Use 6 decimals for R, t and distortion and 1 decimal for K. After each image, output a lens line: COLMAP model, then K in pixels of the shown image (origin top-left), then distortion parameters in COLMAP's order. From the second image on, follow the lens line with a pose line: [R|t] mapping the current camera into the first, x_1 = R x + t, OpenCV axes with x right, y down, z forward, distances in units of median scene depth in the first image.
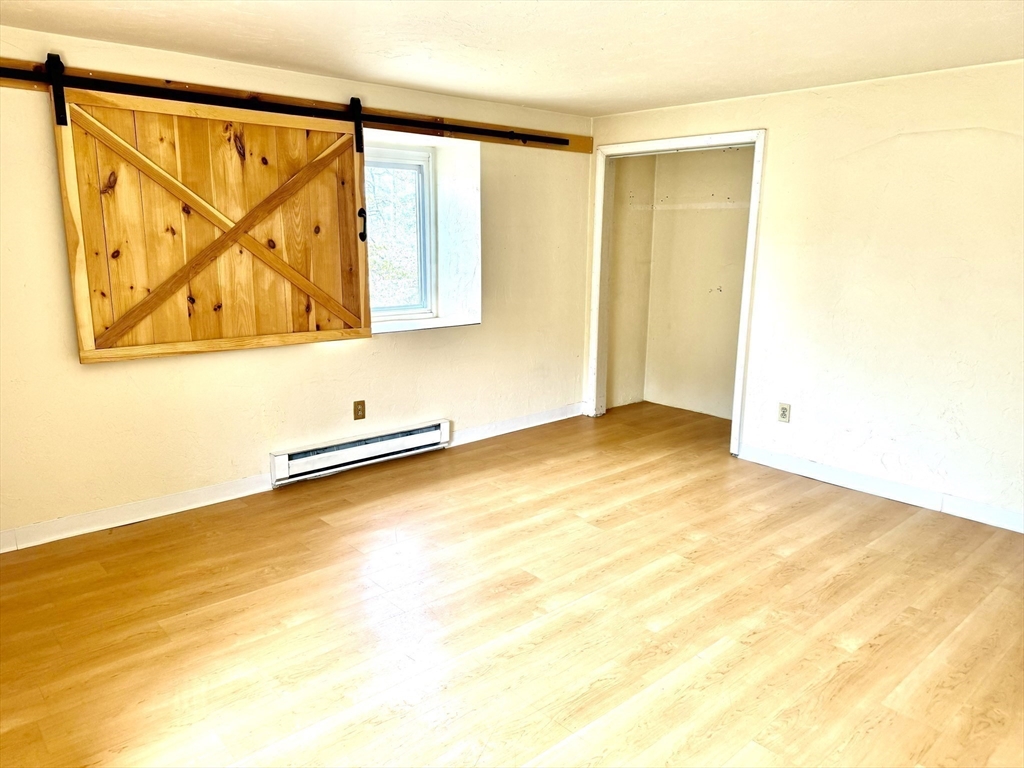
lens RADIAL K [[716.0, 0, 514.4], [0, 716.0, 386.7], [0, 0, 1]] dist [0.126410, -0.187983]
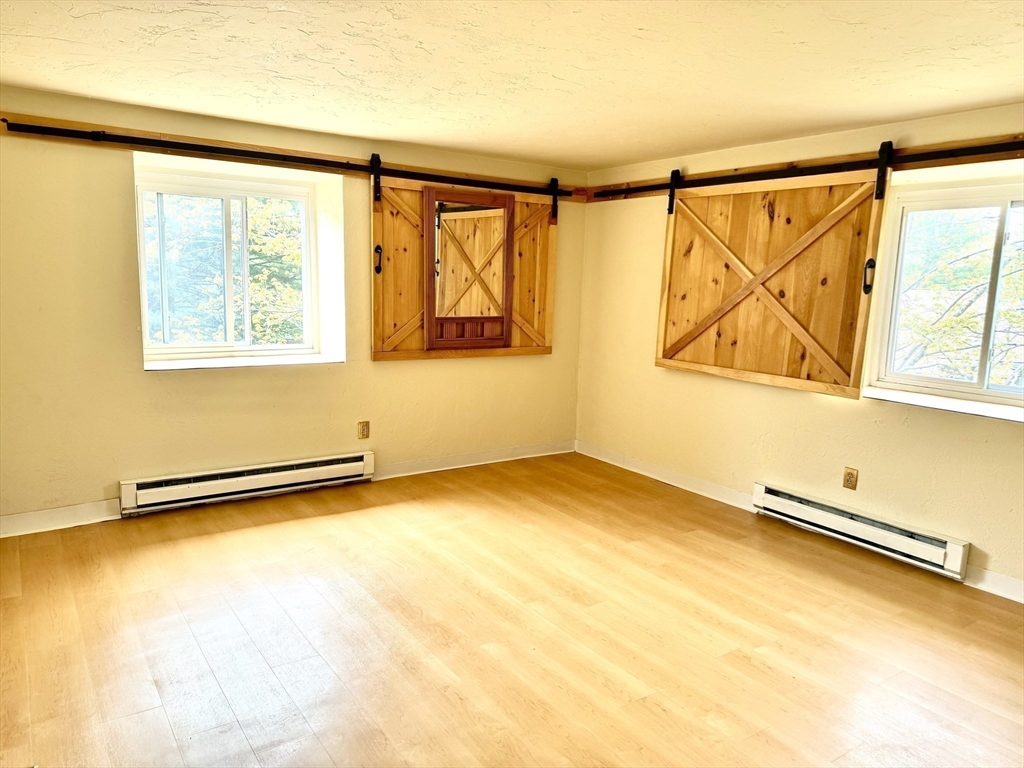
lens RADIAL K [[716.0, 0, 514.4], [0, 716.0, 386.7], [0, 0, 1]] dist [0.126410, -0.187983]
pose [[-0.117538, 0.136381, -0.983659, 0.856937], [-0.245978, 0.955660, 0.161891, -0.145844], [0.962122, 0.260987, -0.078780, 0.761481]]
